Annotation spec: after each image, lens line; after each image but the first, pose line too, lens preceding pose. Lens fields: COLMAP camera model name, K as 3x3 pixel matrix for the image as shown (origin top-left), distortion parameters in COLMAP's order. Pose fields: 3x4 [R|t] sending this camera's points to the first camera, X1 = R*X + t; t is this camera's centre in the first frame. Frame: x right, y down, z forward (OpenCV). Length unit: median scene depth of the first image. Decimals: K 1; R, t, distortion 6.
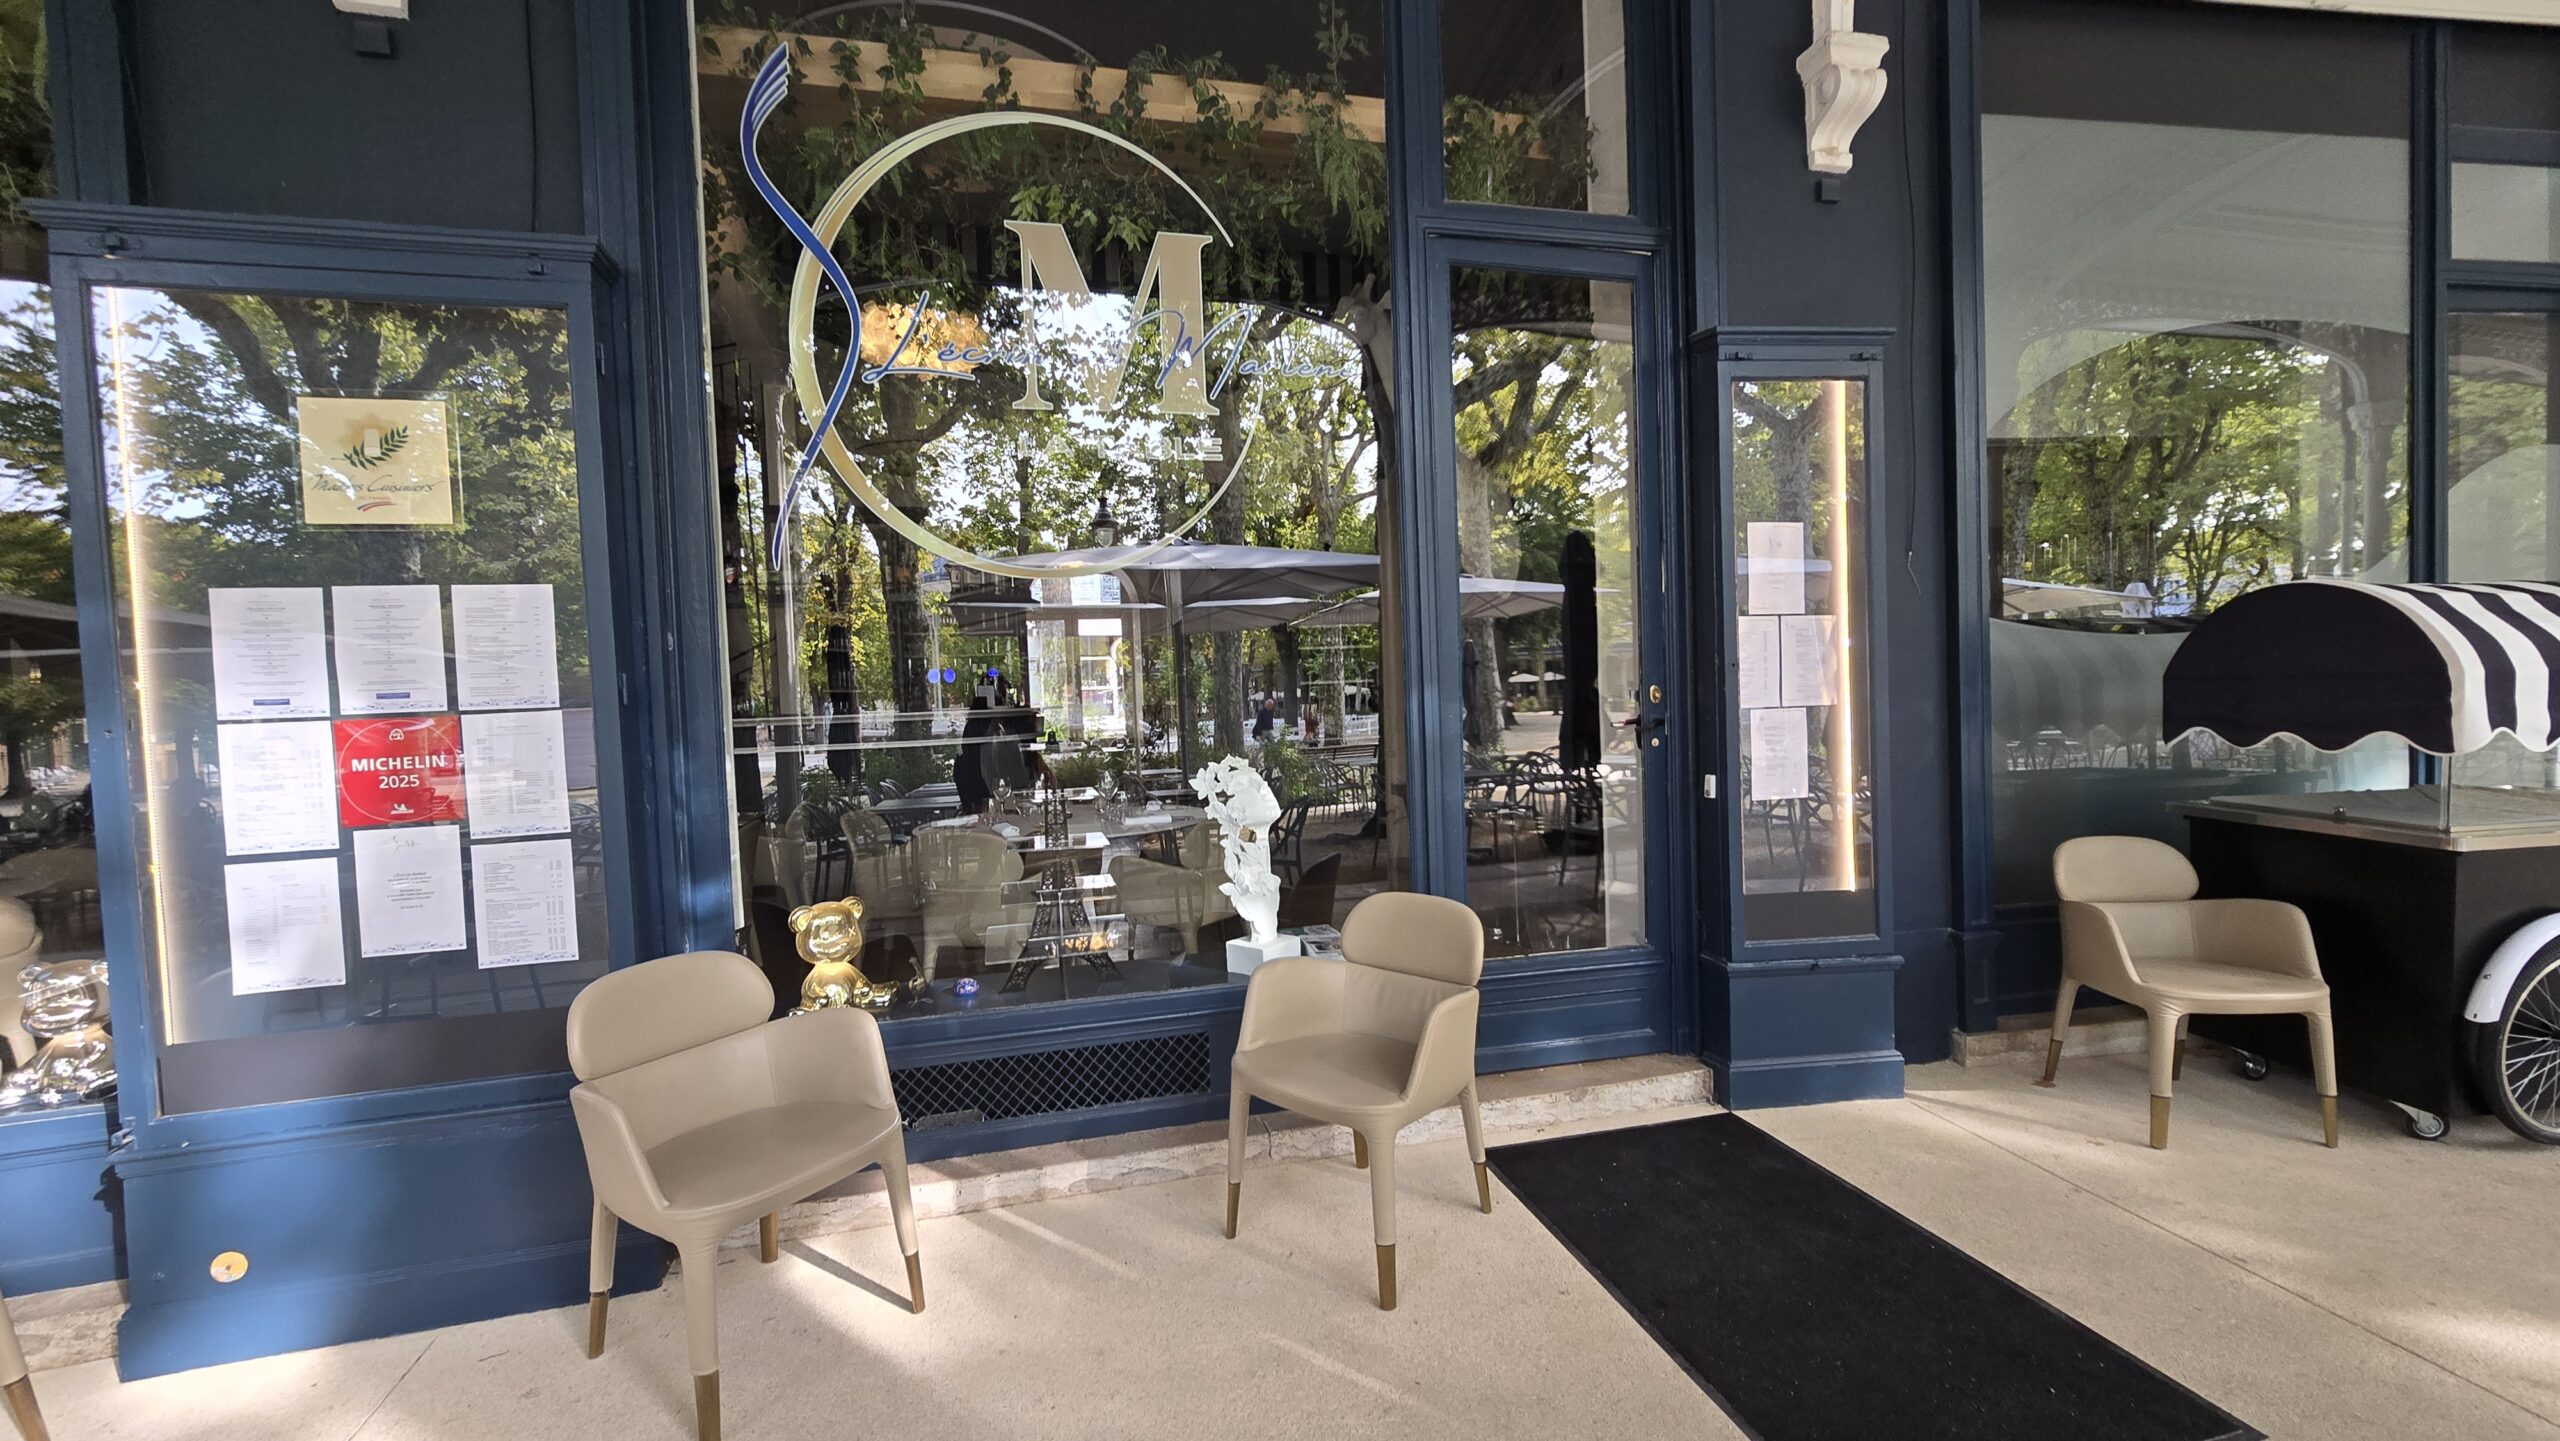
lens RADIAL K [[1037.2, 0, 1280.0], [0, 1037.2, 720.5], [0, 0, 1]] dist [-0.004595, -0.000317]
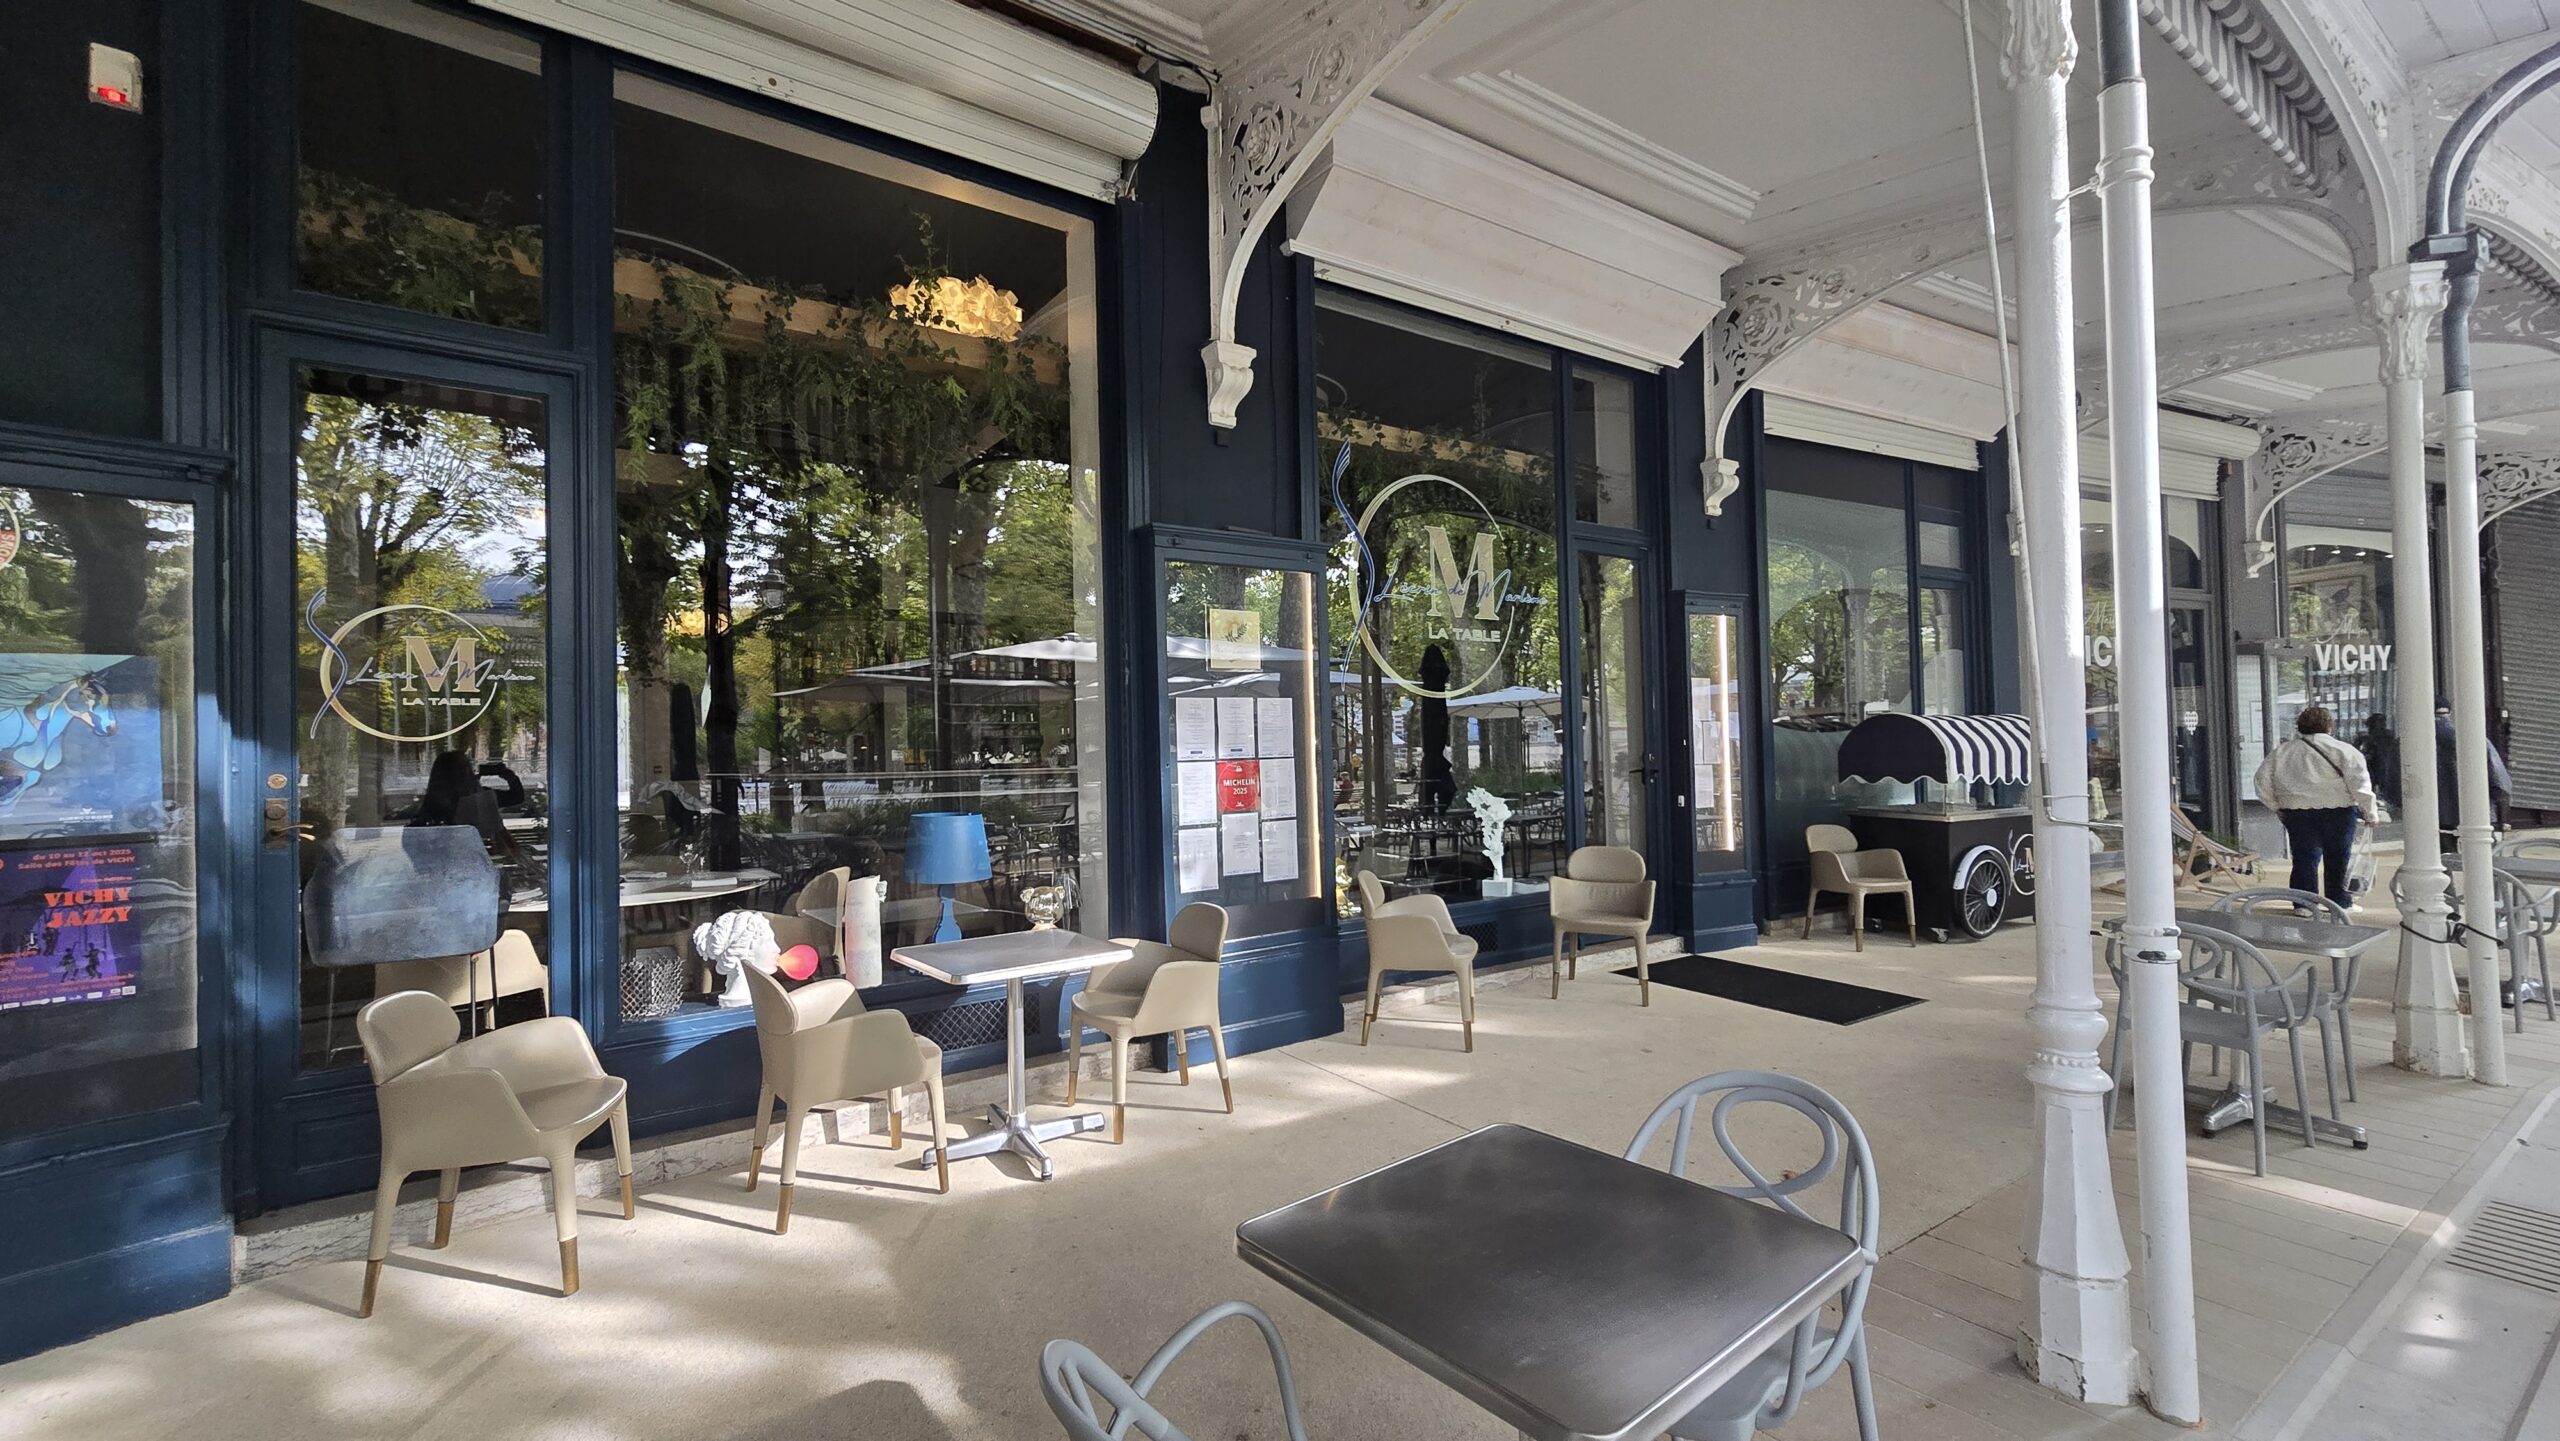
lens RADIAL K [[1037.2, 0, 1280.0], [0, 1037.2, 720.5], [0, 0, 1]] dist [-0.004595, -0.000317]
pose [[0.943219, 0.022668, 0.331396, -1.090340], [-0.000599, 0.997783, -0.066546, 0.041943], [-0.332170, 0.062569, 0.941142, -0.749943]]
